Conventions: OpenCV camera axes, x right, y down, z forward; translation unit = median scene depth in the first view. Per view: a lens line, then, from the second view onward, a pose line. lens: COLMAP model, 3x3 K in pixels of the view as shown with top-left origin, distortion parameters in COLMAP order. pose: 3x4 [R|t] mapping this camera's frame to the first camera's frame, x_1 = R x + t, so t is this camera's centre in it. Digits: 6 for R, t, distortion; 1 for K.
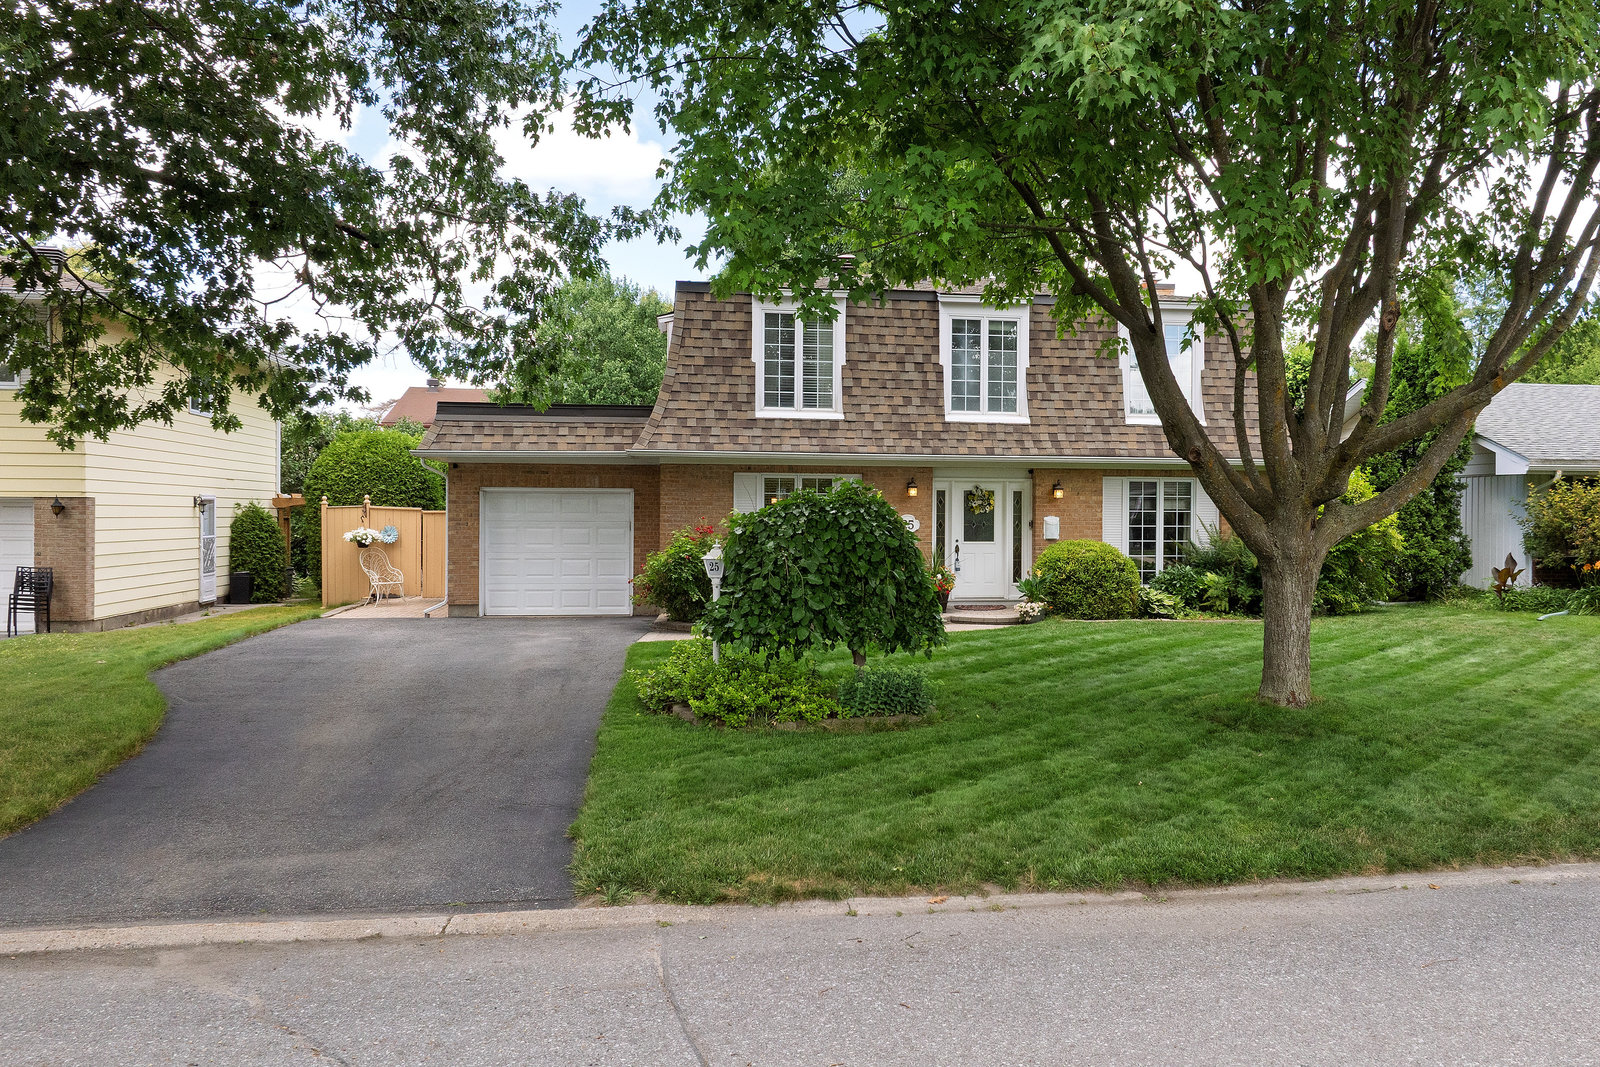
lens RADIAL K [[1321.9, 0, 838.6], [0, 1321.9, 527.8], [0, 0, 1]] dist [-0.010288, -0.001495]
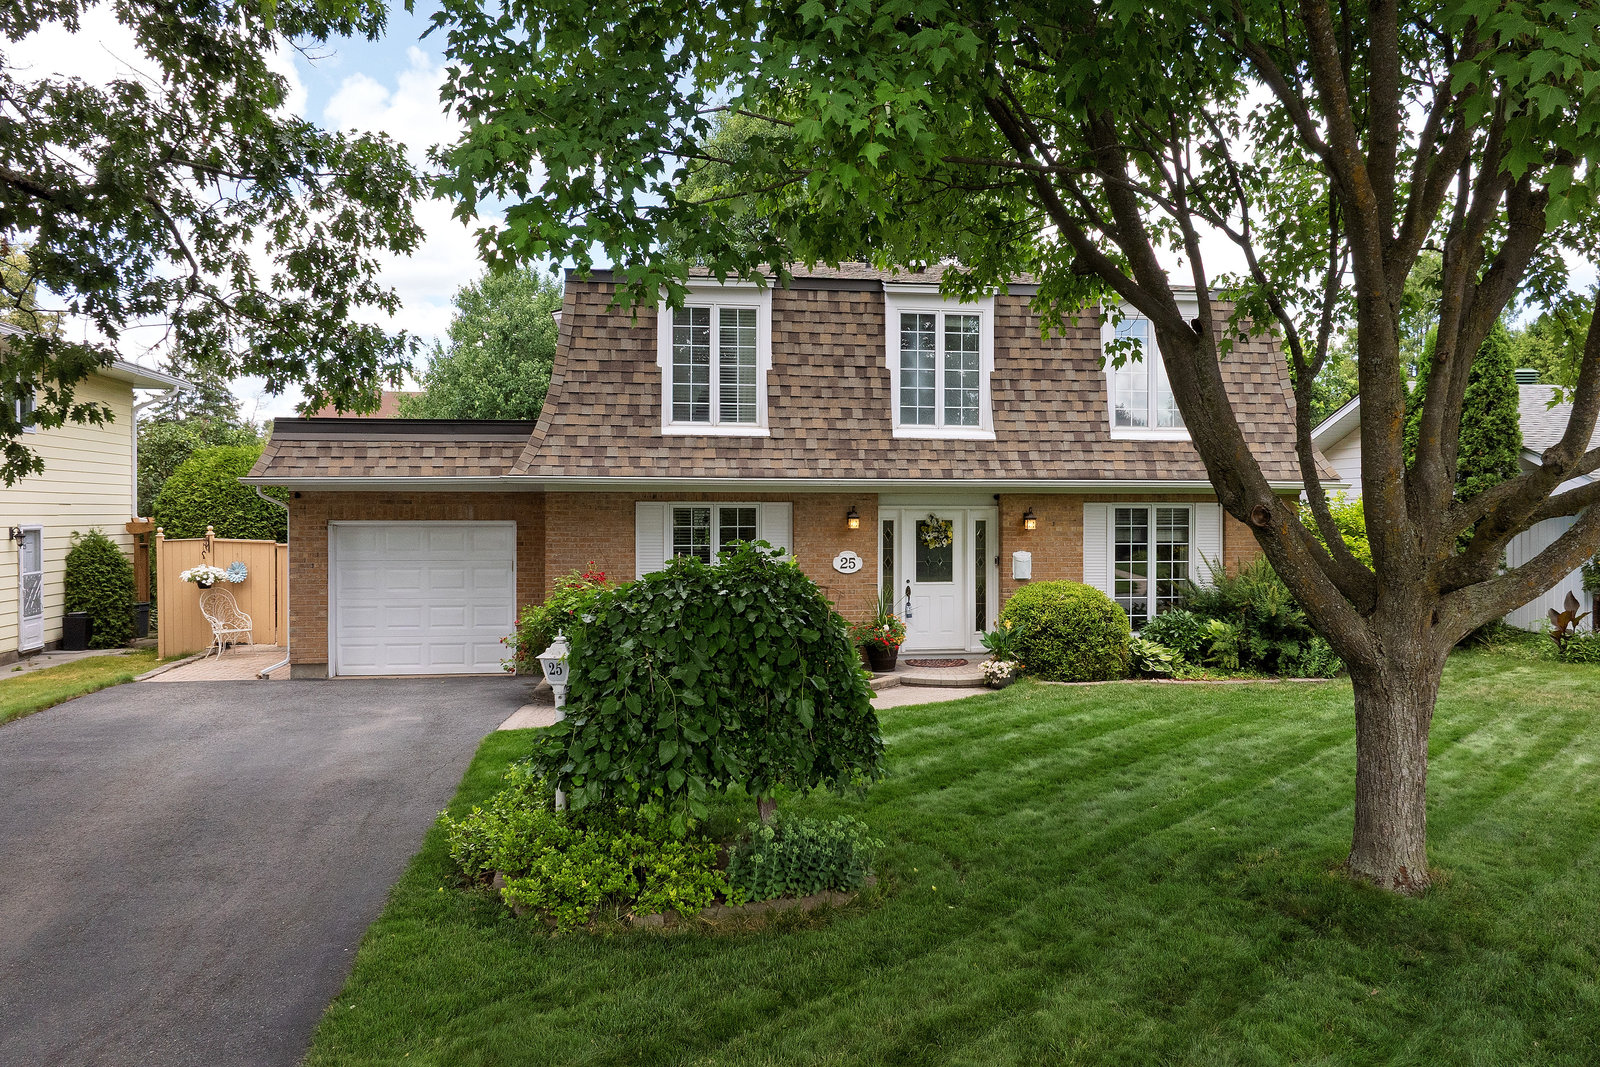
lens RADIAL K [[1318.2, 0, 800.0], [0, 1318.2, 533.5], [0, 0, 1]] dist [-0.016591, -0.001597]
pose [[0.999978, -0.005325, 0.004053, 0.019382], [0.005293, 0.999955, 0.007866, -0.028063], [-0.004095, -0.007844, 0.999961, 0.181140]]
